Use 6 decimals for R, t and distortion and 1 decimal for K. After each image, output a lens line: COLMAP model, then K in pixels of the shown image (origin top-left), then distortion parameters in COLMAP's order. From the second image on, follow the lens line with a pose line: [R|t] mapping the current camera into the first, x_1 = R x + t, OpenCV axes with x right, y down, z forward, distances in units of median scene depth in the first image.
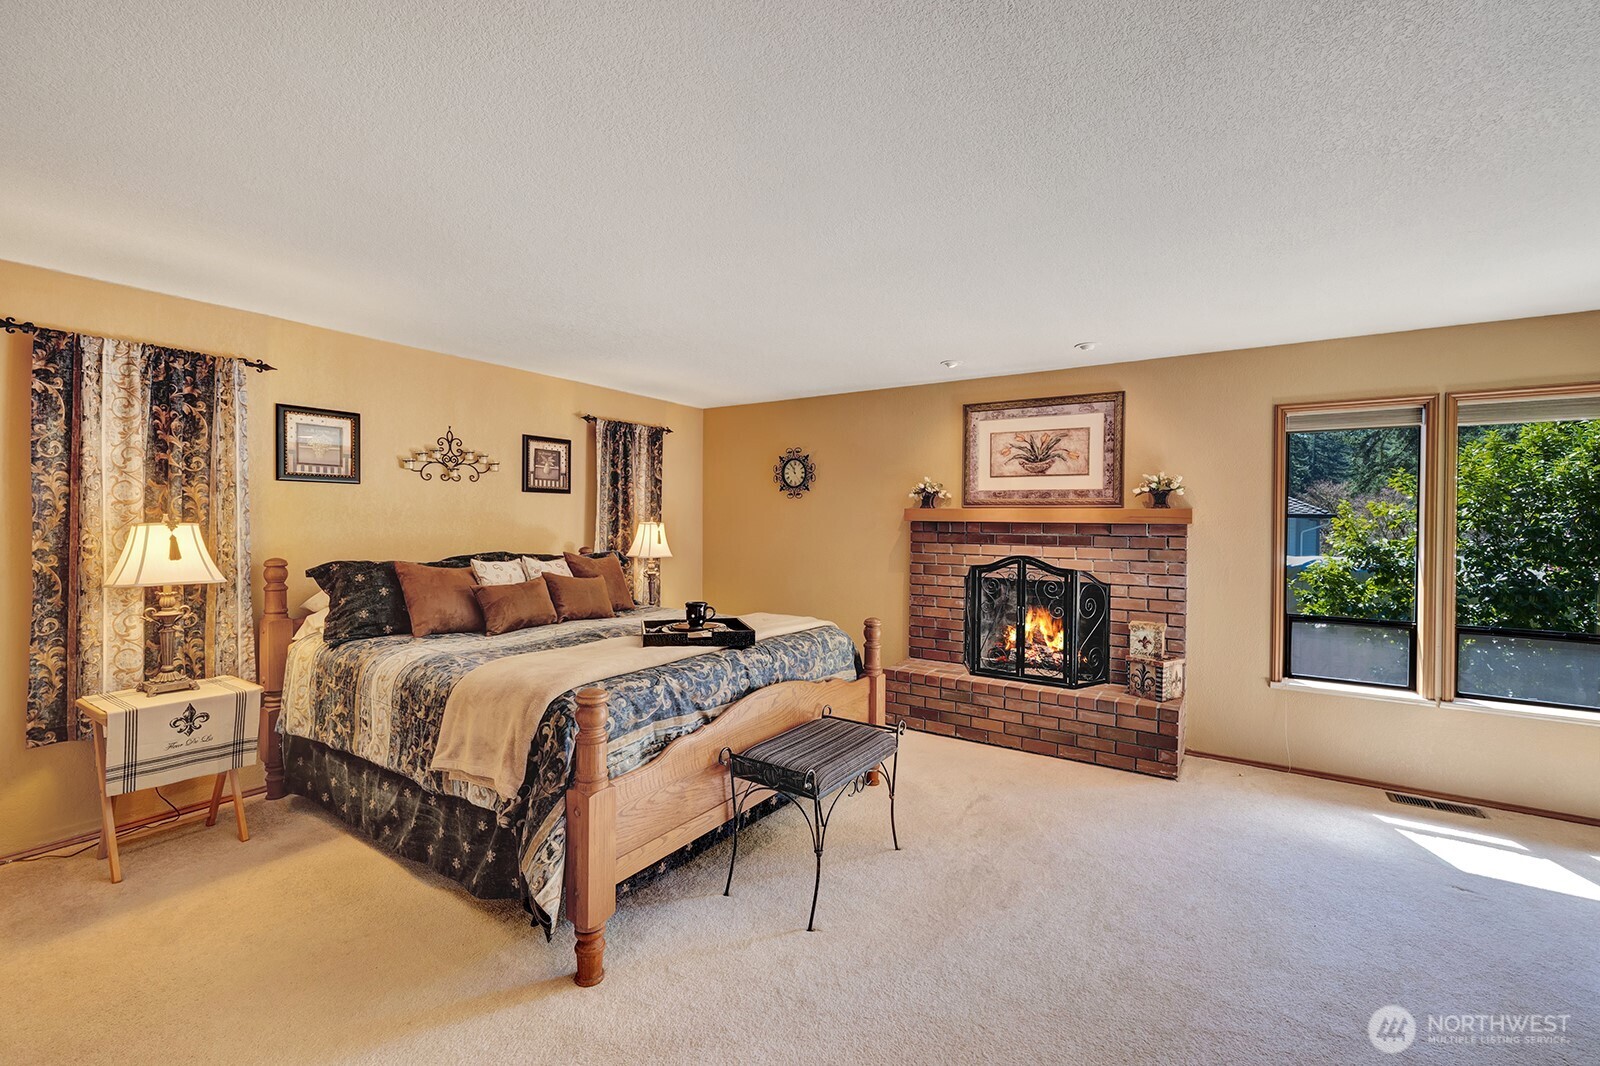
lens RADIAL K [[675.9, 0, 800.0], [0, 675.9, 533.0], [0, 0, 1]] dist [-0.001025, -0.000069]
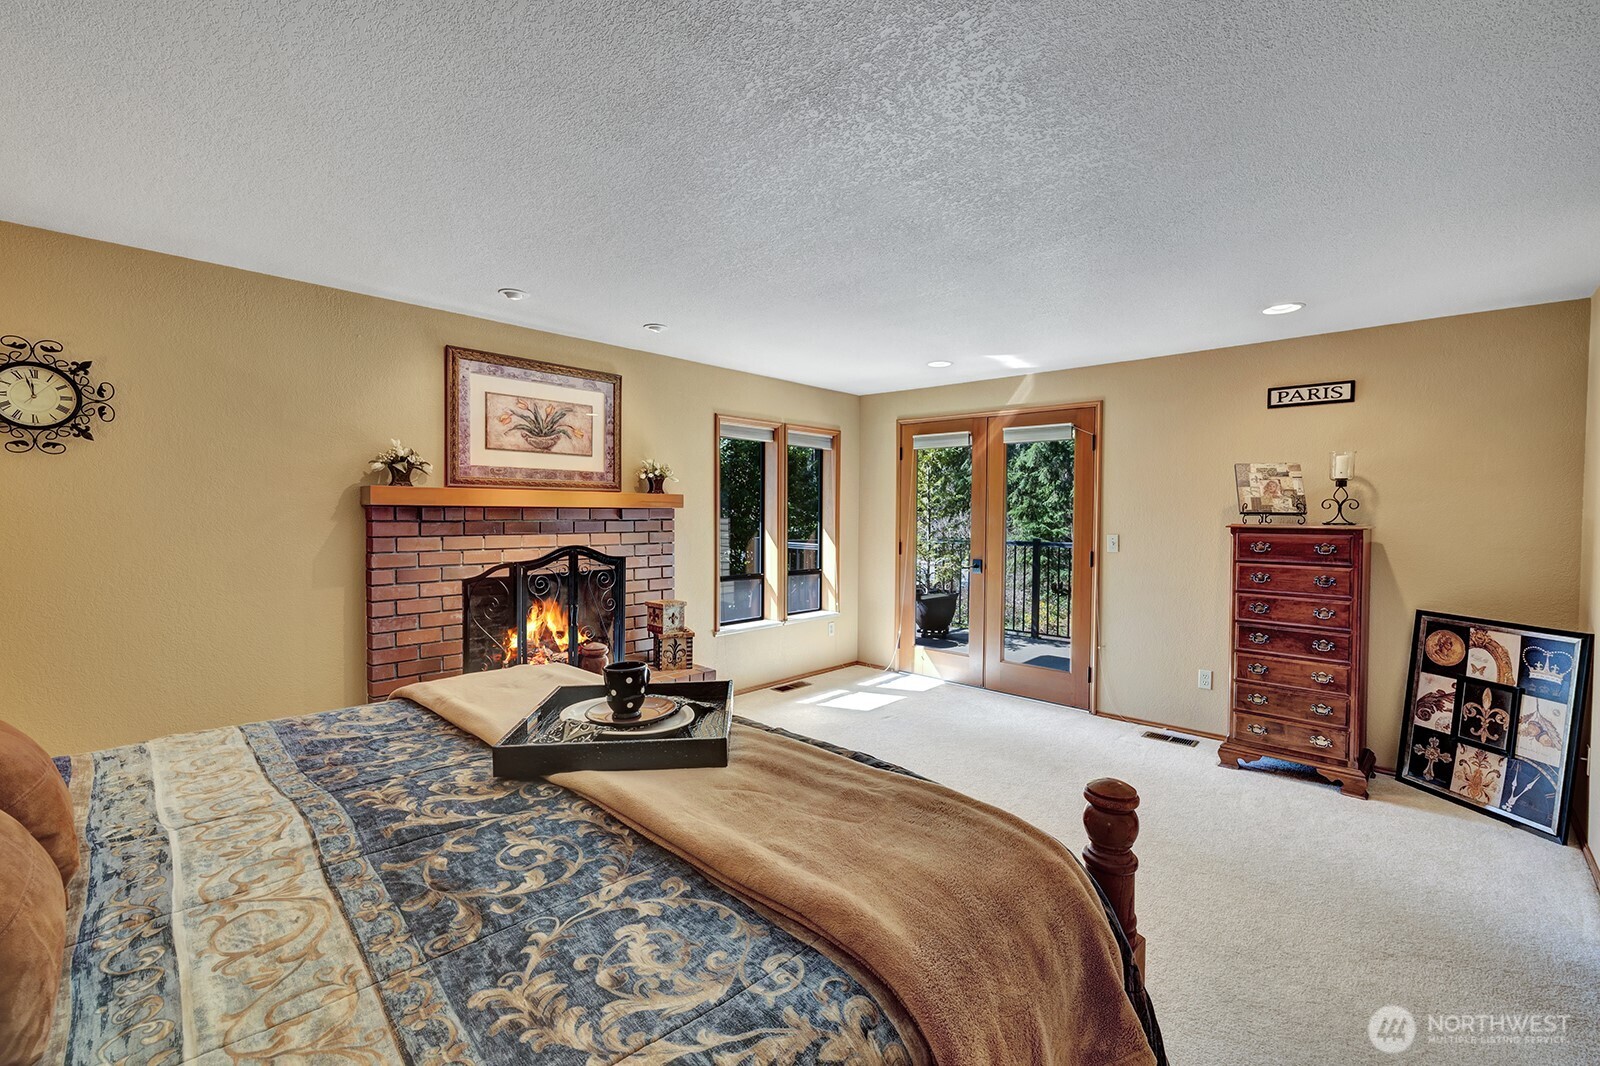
lens RADIAL K [[675.9, 0, 800.0], [0, 675.9, 533.0], [0, 0, 1]] dist [-0.001025, -0.000069]
pose [[0.178207, -0.041382, 0.983122, -0.446611], [0.011999, 0.999132, 0.039881, -0.012956], [-0.983920, 0.004689, 0.178549, 0.534878]]
